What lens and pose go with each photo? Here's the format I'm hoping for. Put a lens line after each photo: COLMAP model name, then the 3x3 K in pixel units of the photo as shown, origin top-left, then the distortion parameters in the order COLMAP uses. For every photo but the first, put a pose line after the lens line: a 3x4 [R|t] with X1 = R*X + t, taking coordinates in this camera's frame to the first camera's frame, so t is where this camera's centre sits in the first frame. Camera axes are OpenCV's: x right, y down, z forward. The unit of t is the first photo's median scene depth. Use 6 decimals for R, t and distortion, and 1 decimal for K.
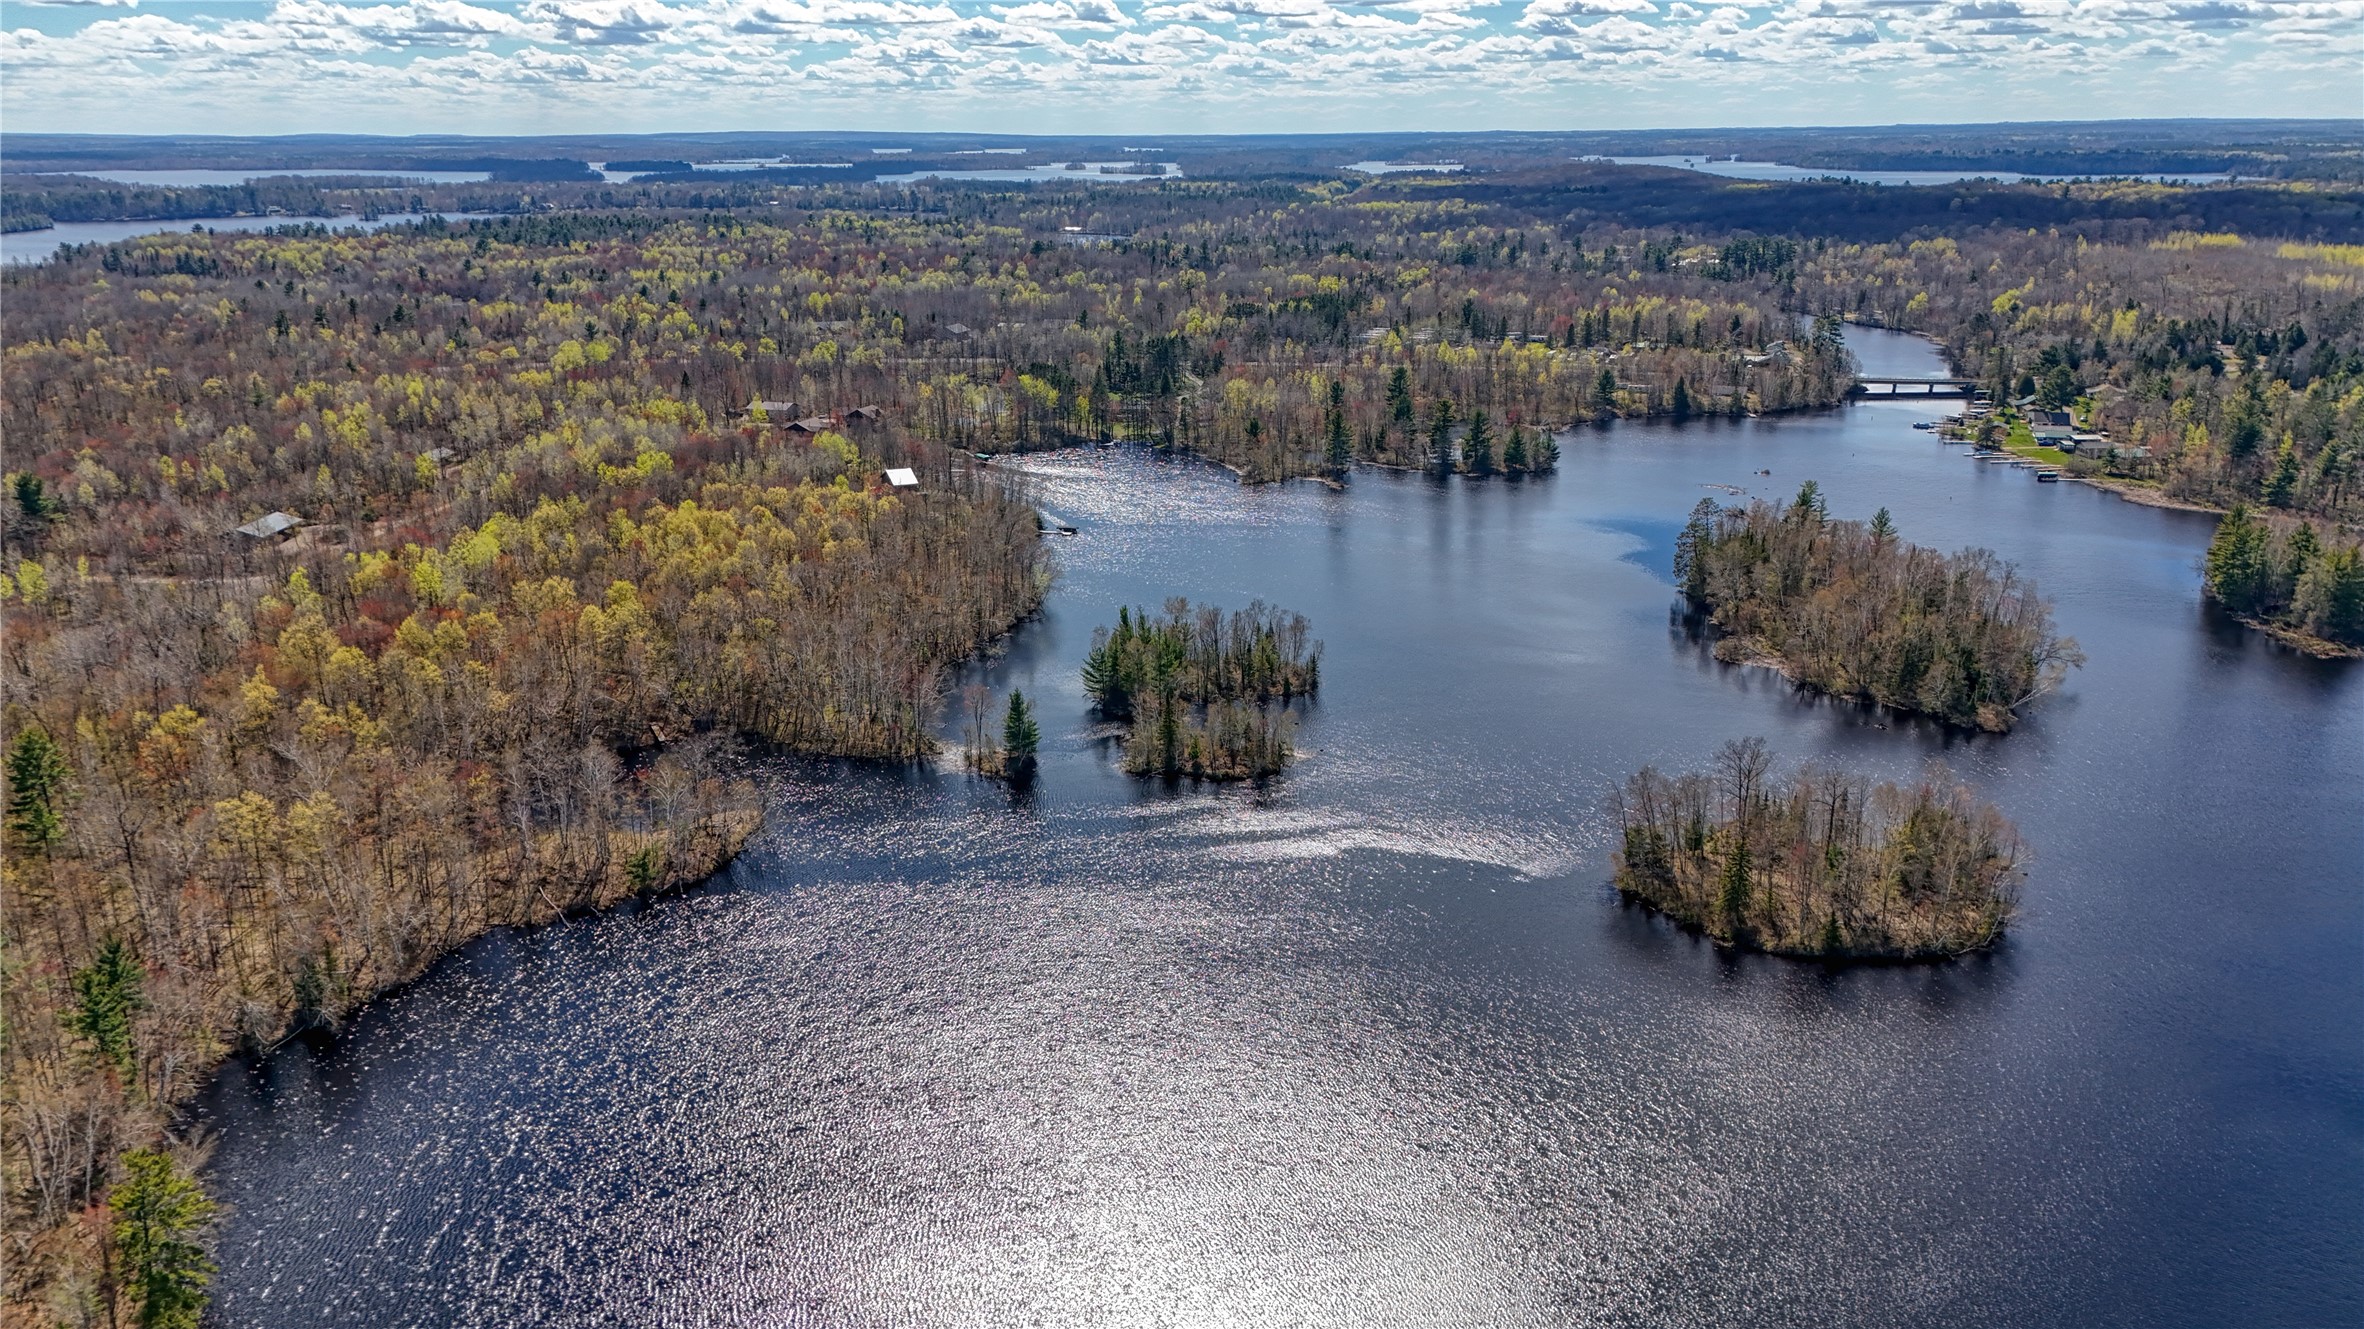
lens RADIAL K [[1710.9, 0, 1182.4], [0, 1710.9, 682.9], [0, 0, 1]] dist [0.070485, -0.061356]
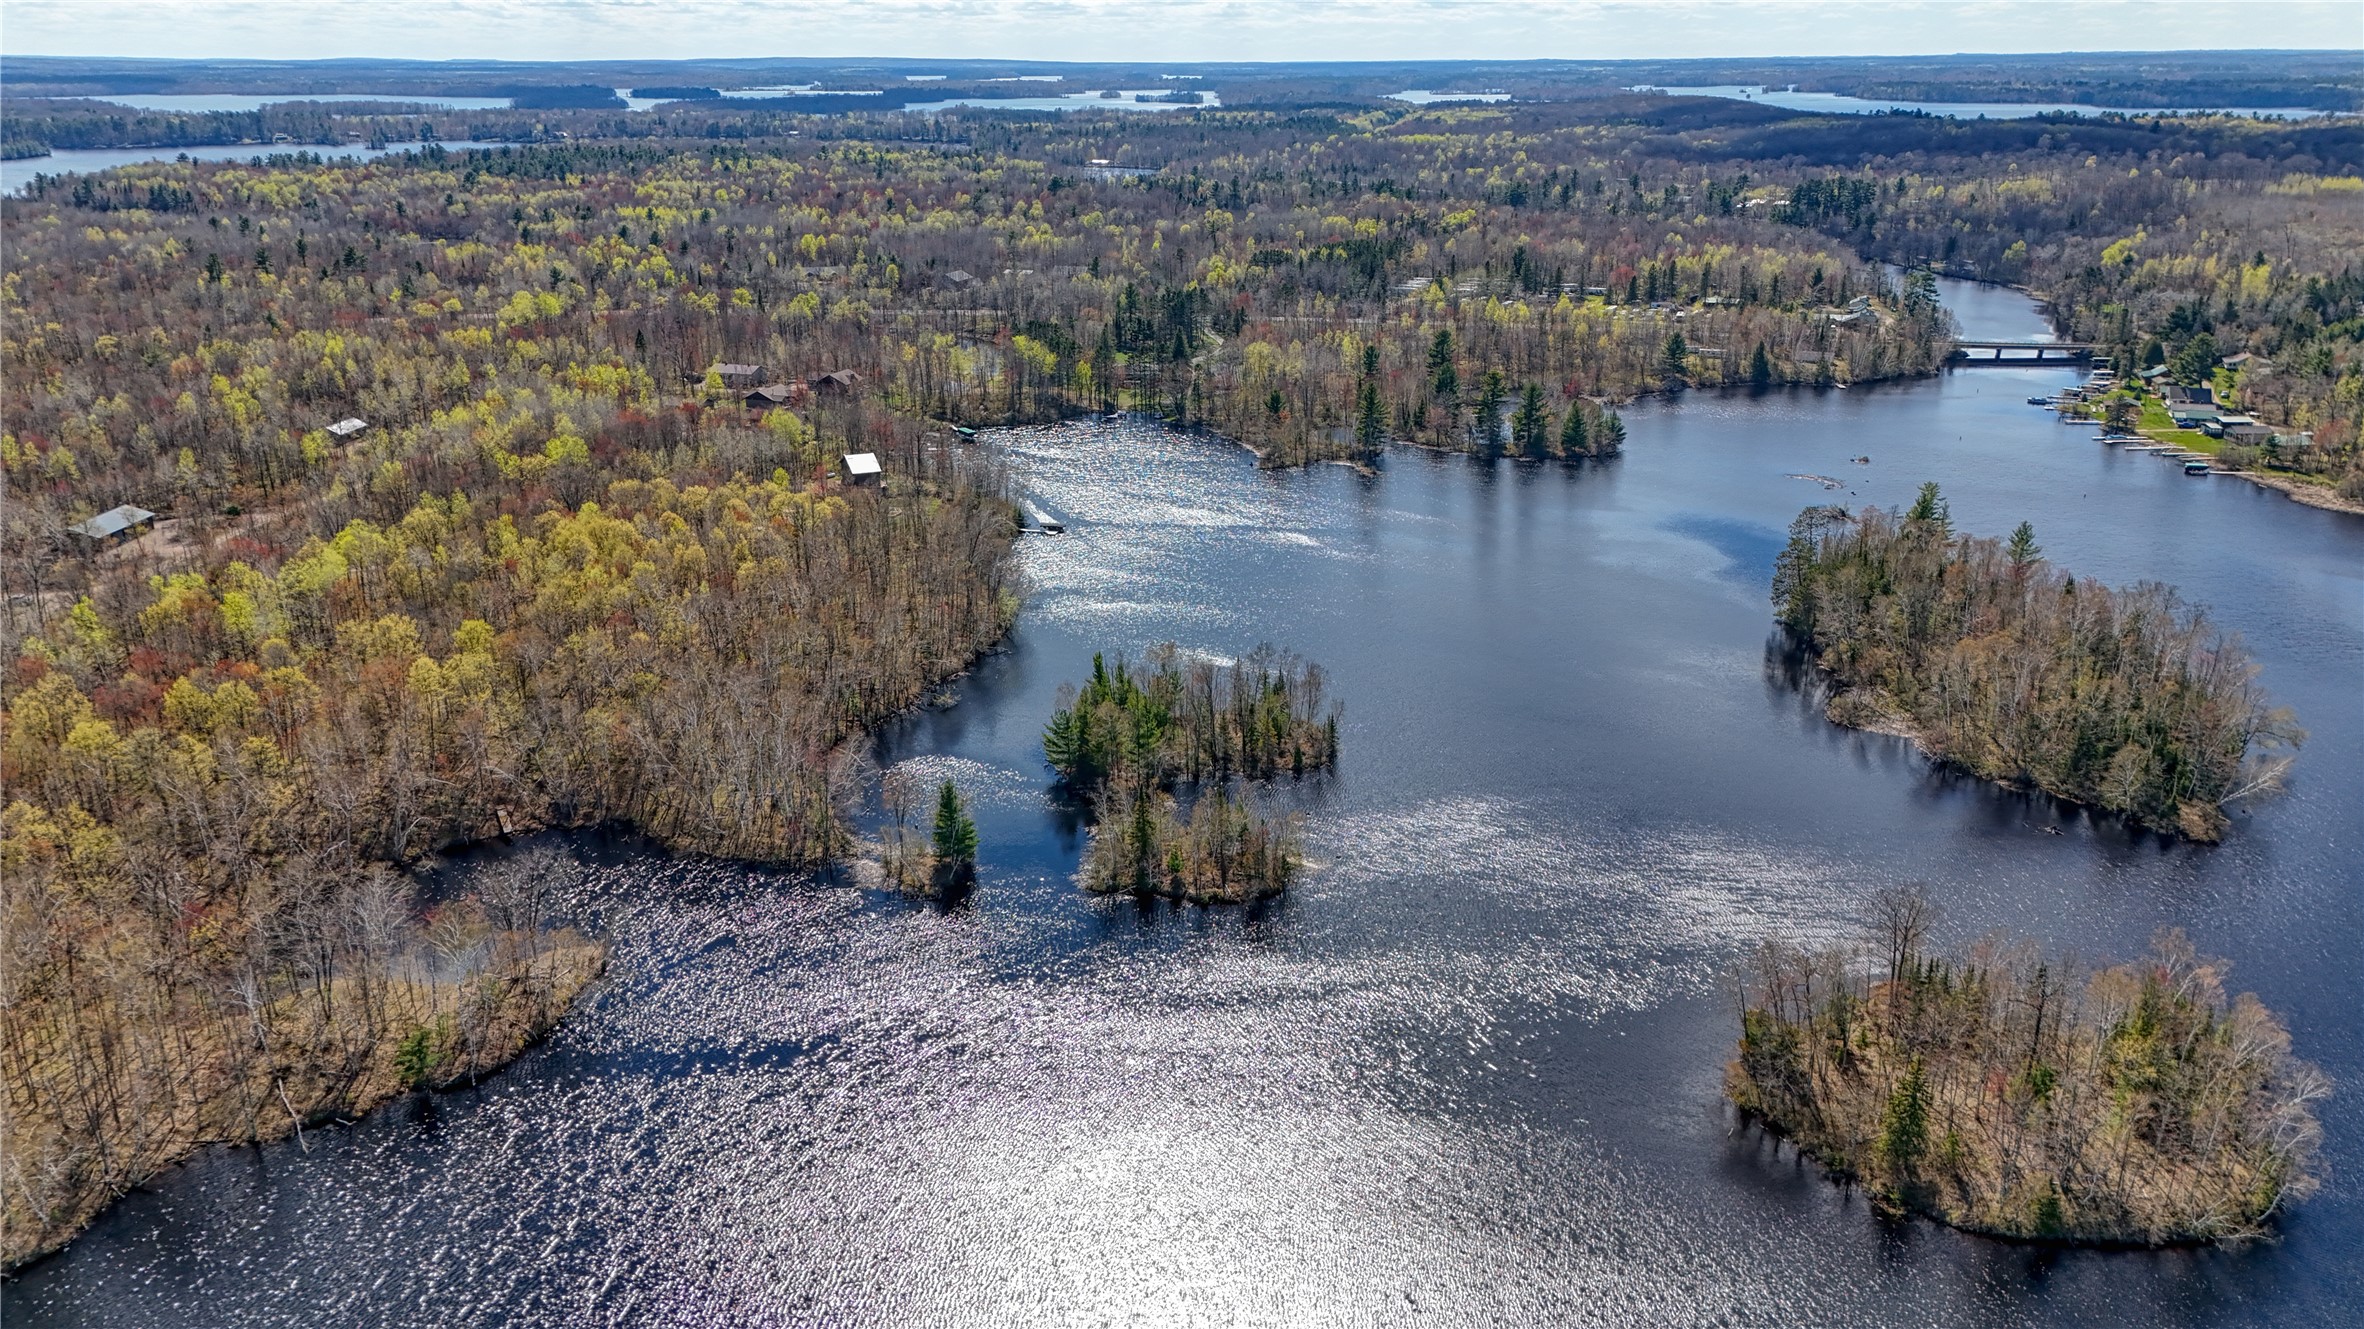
lens RADIAL K [[1710.9, 0, 1182.4], [0, 1710.9, 682.9], [0, 0, 1]] dist [0.070485, -0.061356]
pose [[0.999742, 0.011079, -0.019817, 0.011019], [-0.010332, 0.999246, 0.037438, -0.031039], [0.020217, -0.037224, 0.999102, 0.096345]]
